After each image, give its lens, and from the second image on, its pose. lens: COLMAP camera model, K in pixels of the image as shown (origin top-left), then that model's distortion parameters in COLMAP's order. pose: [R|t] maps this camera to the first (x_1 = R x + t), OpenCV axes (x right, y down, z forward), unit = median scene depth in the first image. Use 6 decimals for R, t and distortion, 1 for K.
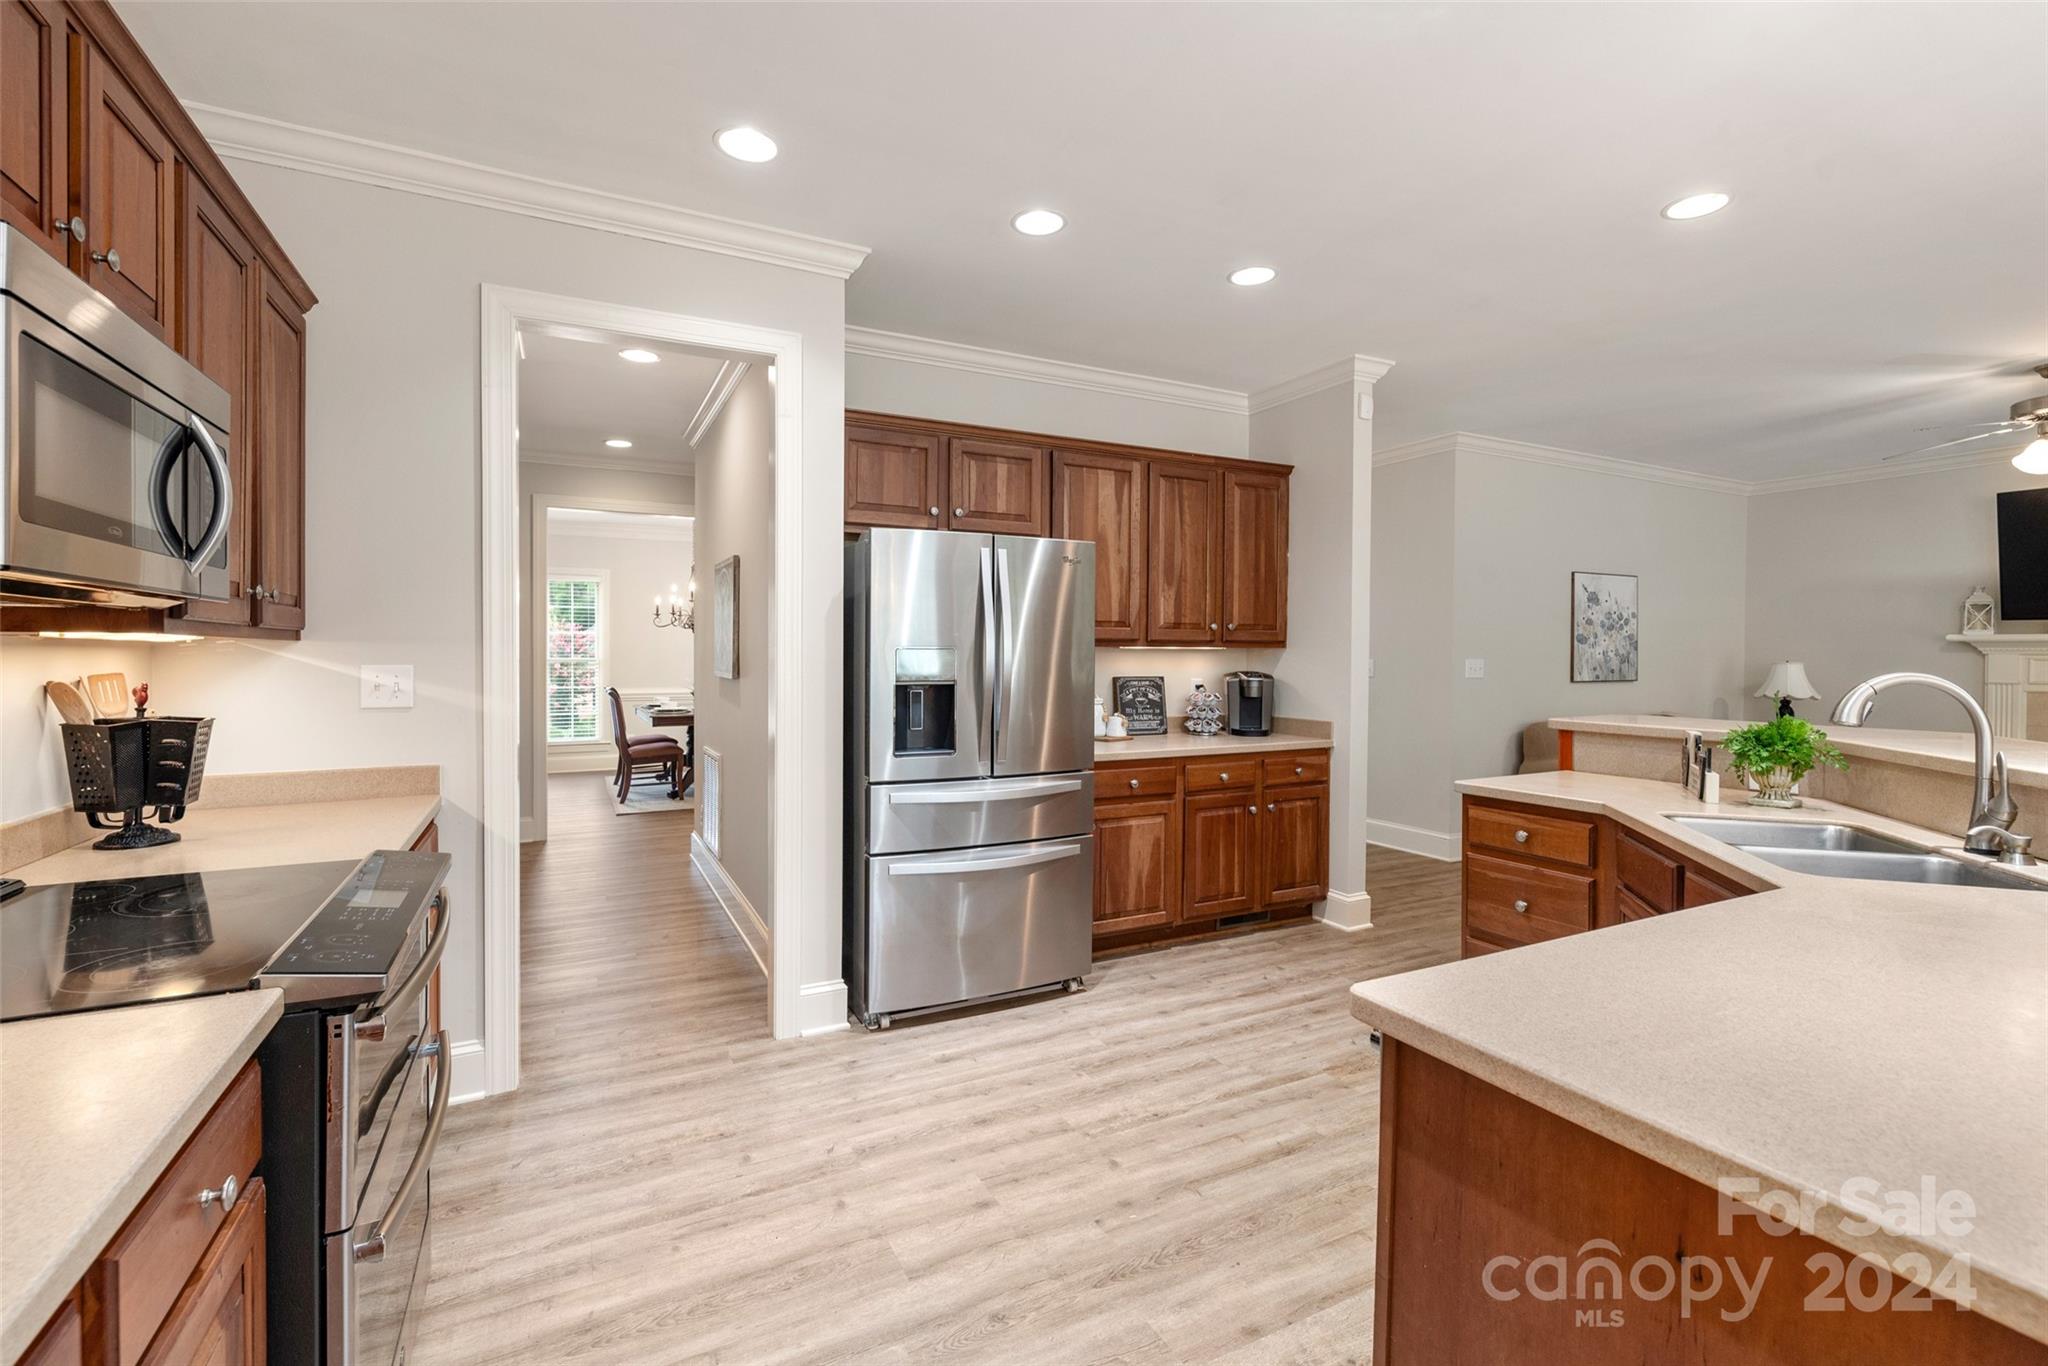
lens RADIAL K [[901.6, 0, 1012.6], [0, 901.6, 681.6], [0, 0, 1]] dist [0.000859, -0.001451]
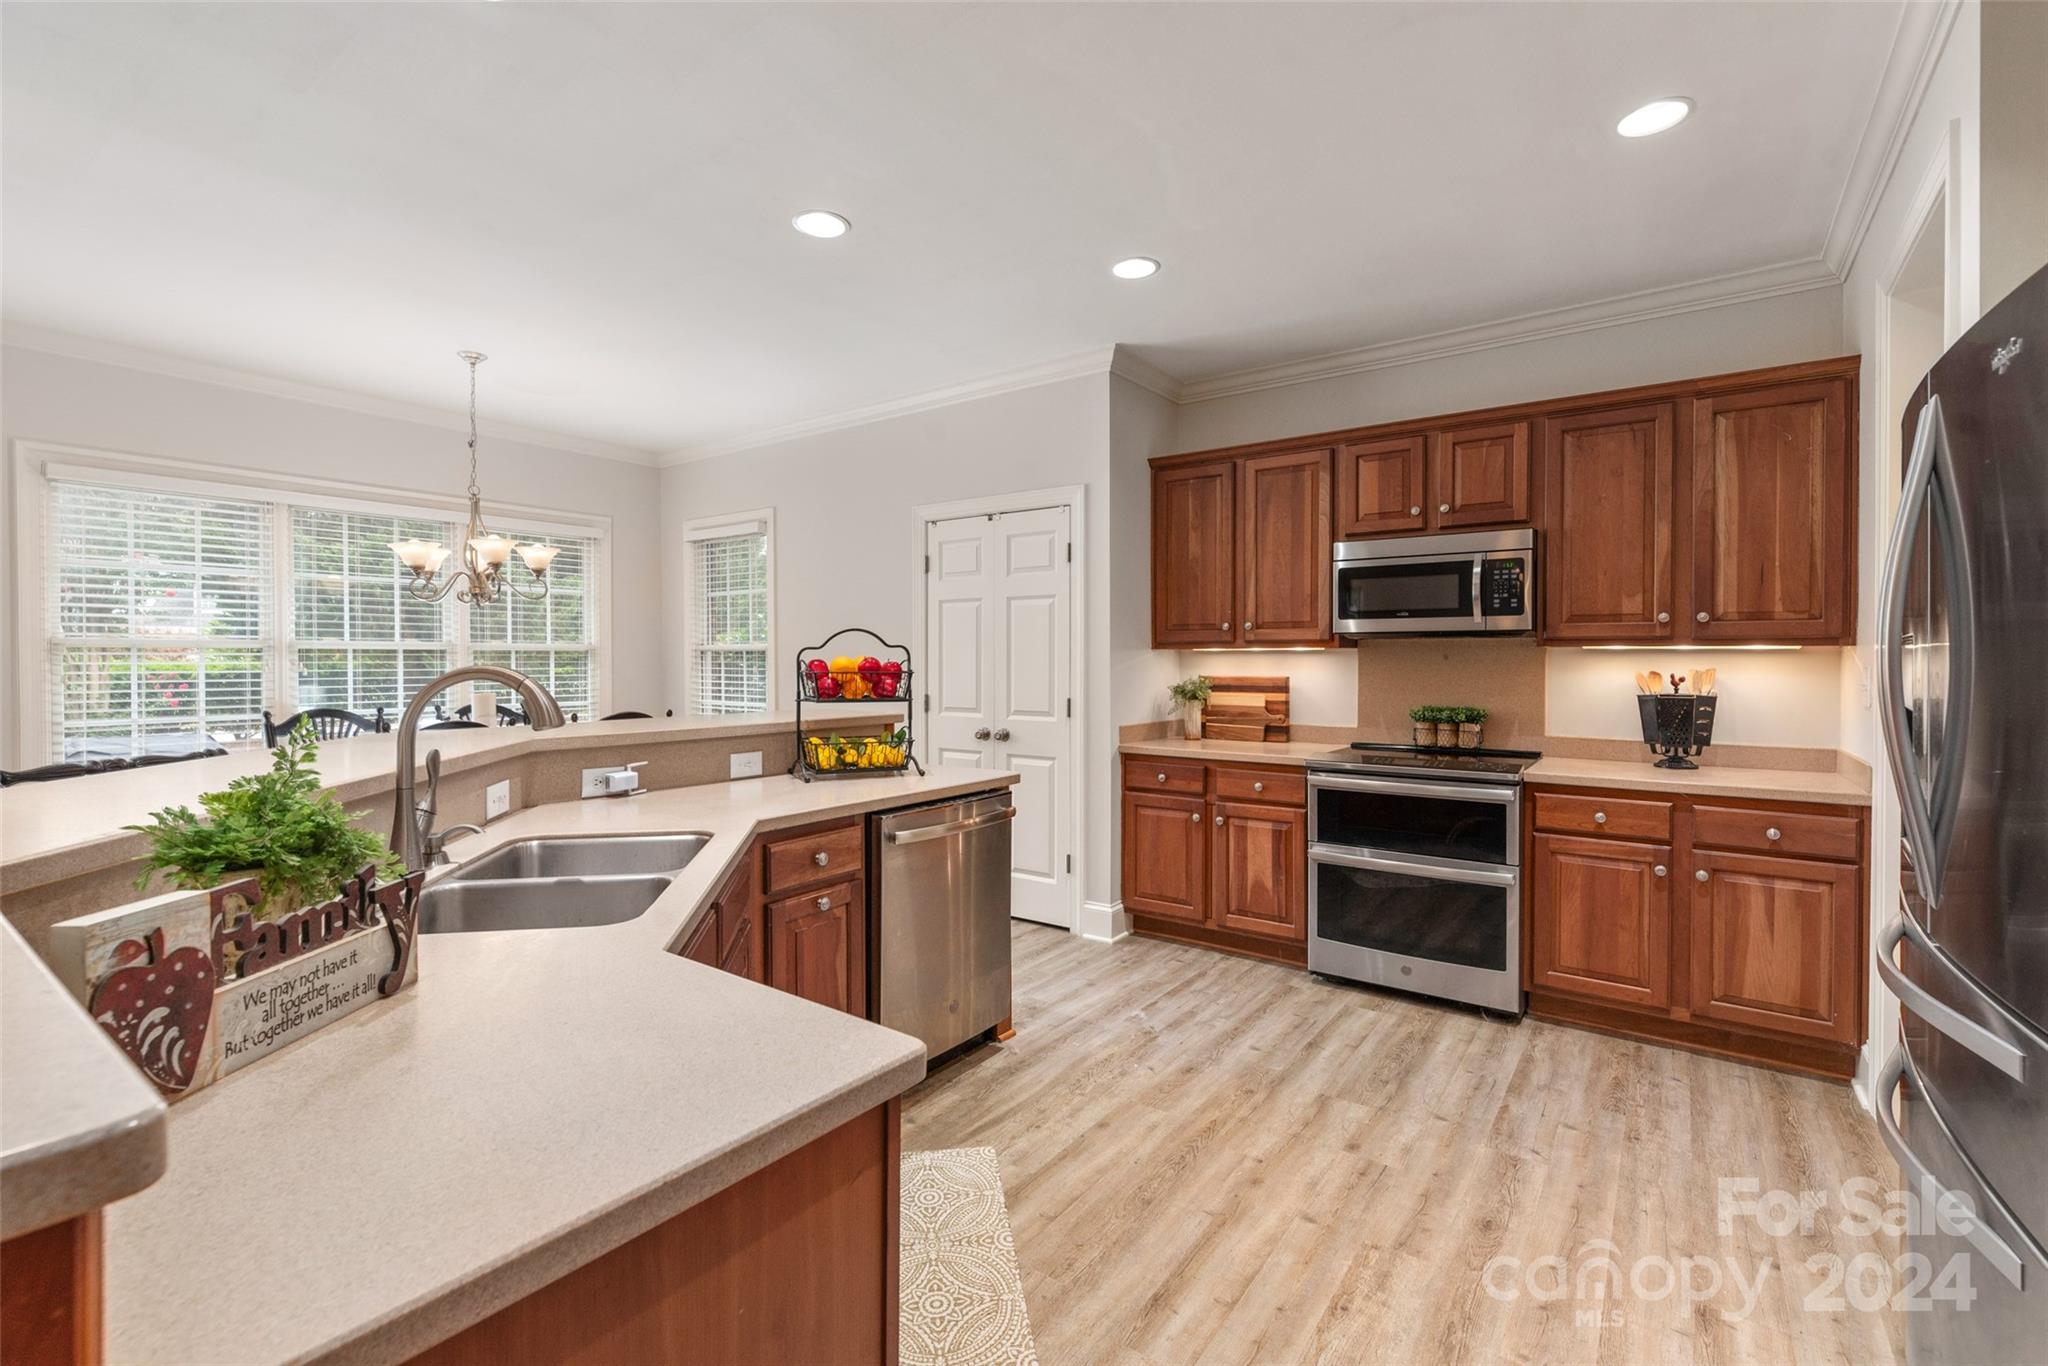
lens RADIAL K [[901.6, 0, 1010.5], [0, 901.6, 651.3], [0, 0, 1]] dist [0.000859, -0.001451]
pose [[-0.898657, -0.009037, -0.438559, 0.741480], [-0.018779, 0.999664, 0.017881, -0.039275], [0.438250, 0.024305, -0.898525, 1.584121]]
